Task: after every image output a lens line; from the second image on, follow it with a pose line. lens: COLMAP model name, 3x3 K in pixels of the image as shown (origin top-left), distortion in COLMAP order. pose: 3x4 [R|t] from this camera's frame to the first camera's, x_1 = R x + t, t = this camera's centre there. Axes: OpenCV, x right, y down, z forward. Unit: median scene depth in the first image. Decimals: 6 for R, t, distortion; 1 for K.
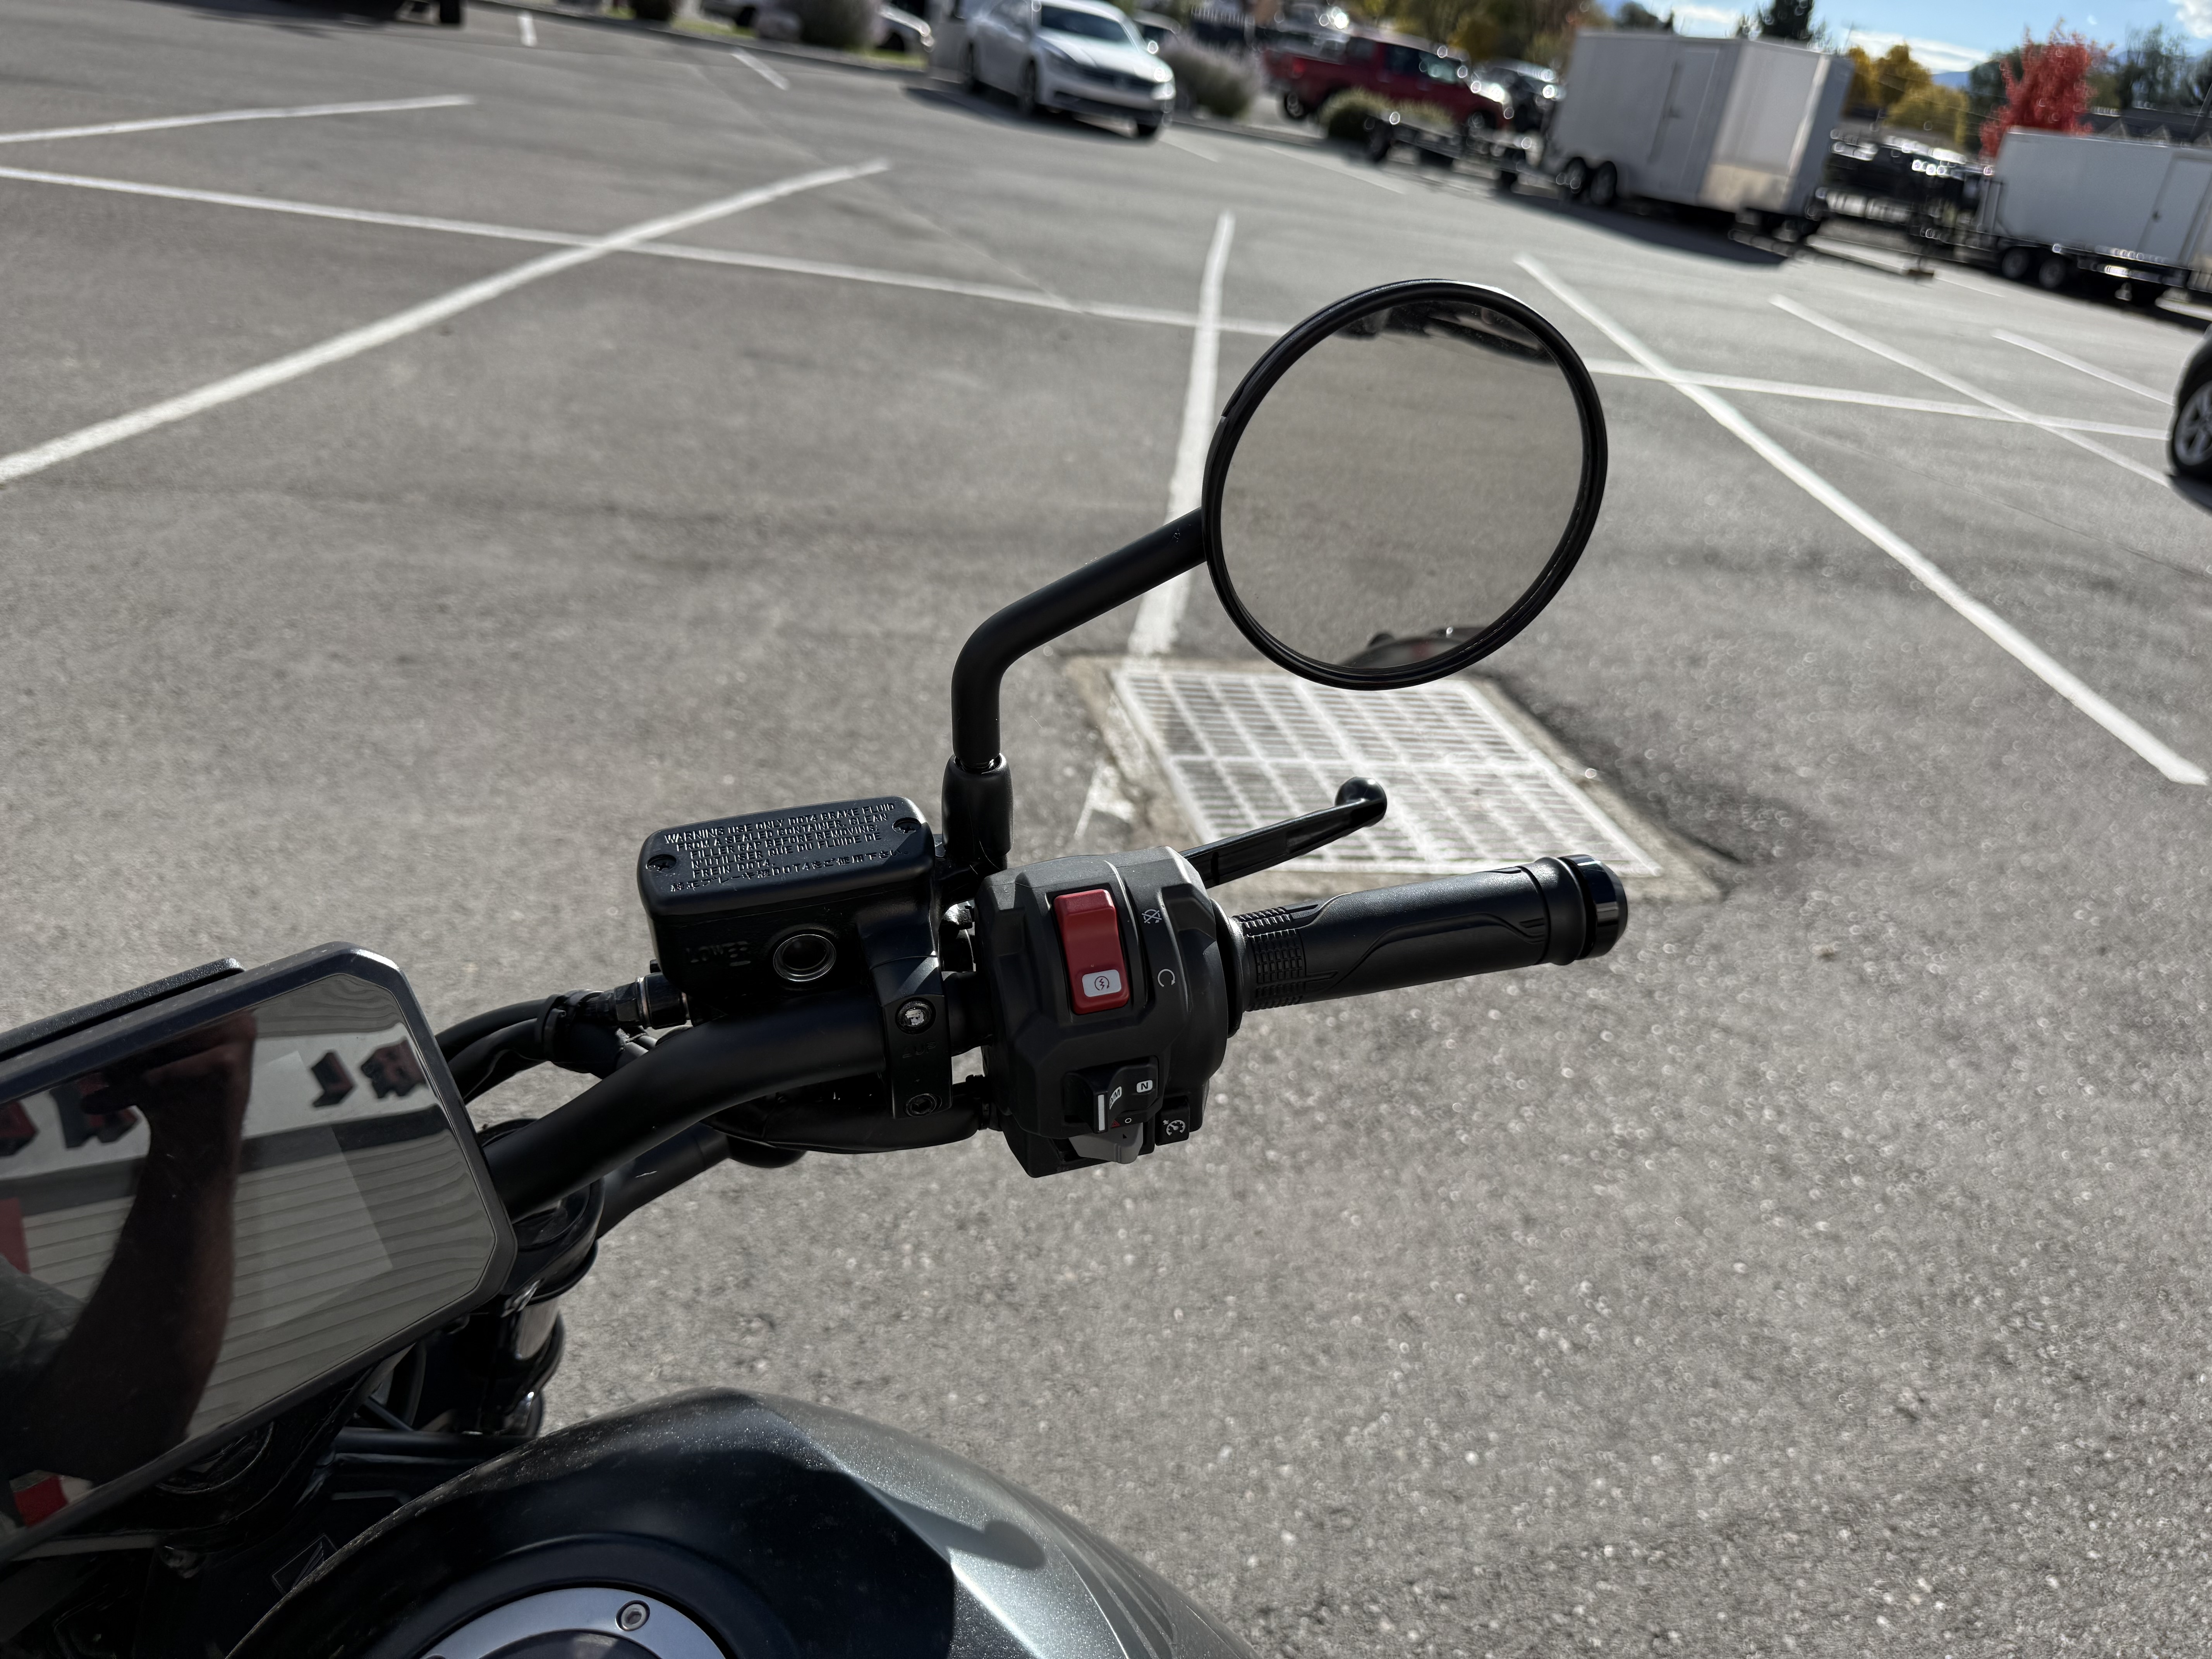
lens RADIAL K [[1579.1, 0, 1106.0], [0, 1579.1, 829.5], [0, 0, 1]] dist [0.000677, -0.027259]
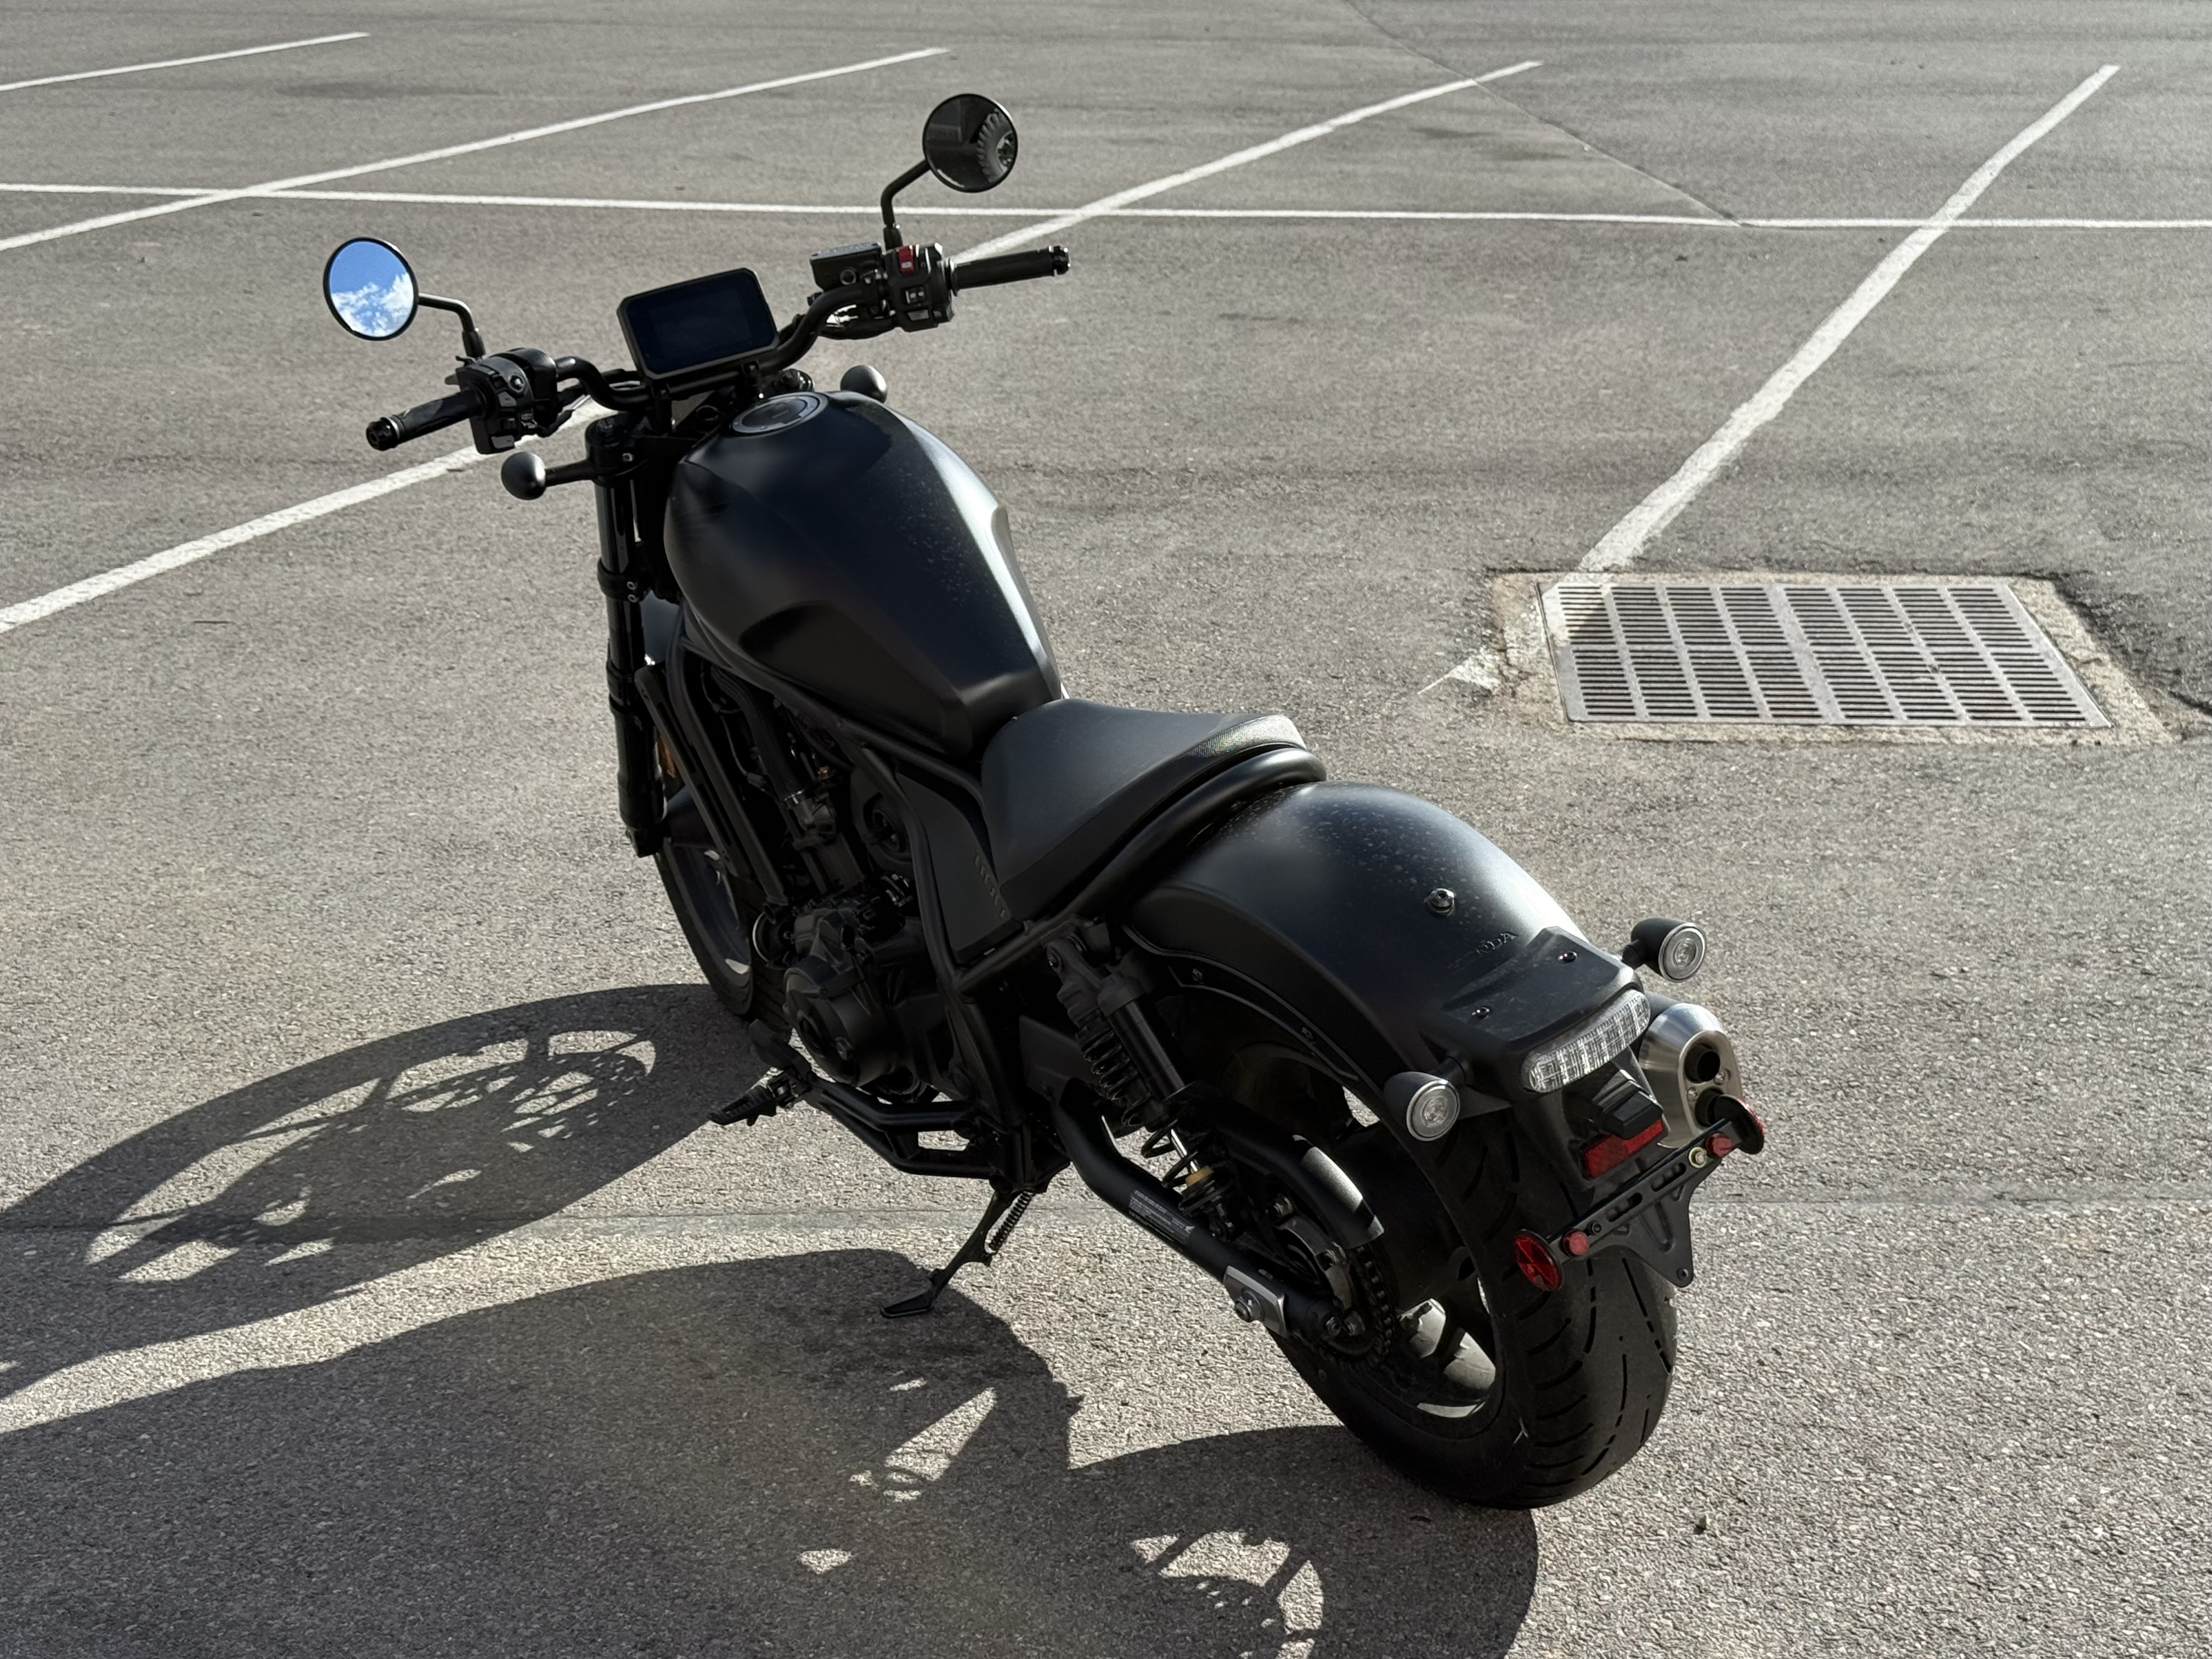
lens RADIAL K [[3057.3, 0, 1106.0], [0, 3057.3, 829.5], [0, 0, 1]] dist [0.115724, -0.082457]
pose [[0.942491, -0.046915, -0.330923, 0.313158], [-0.005373, 0.987845, -0.155349, 0.284149], [0.334189, 0.148193, 0.930783, -0.621108]]
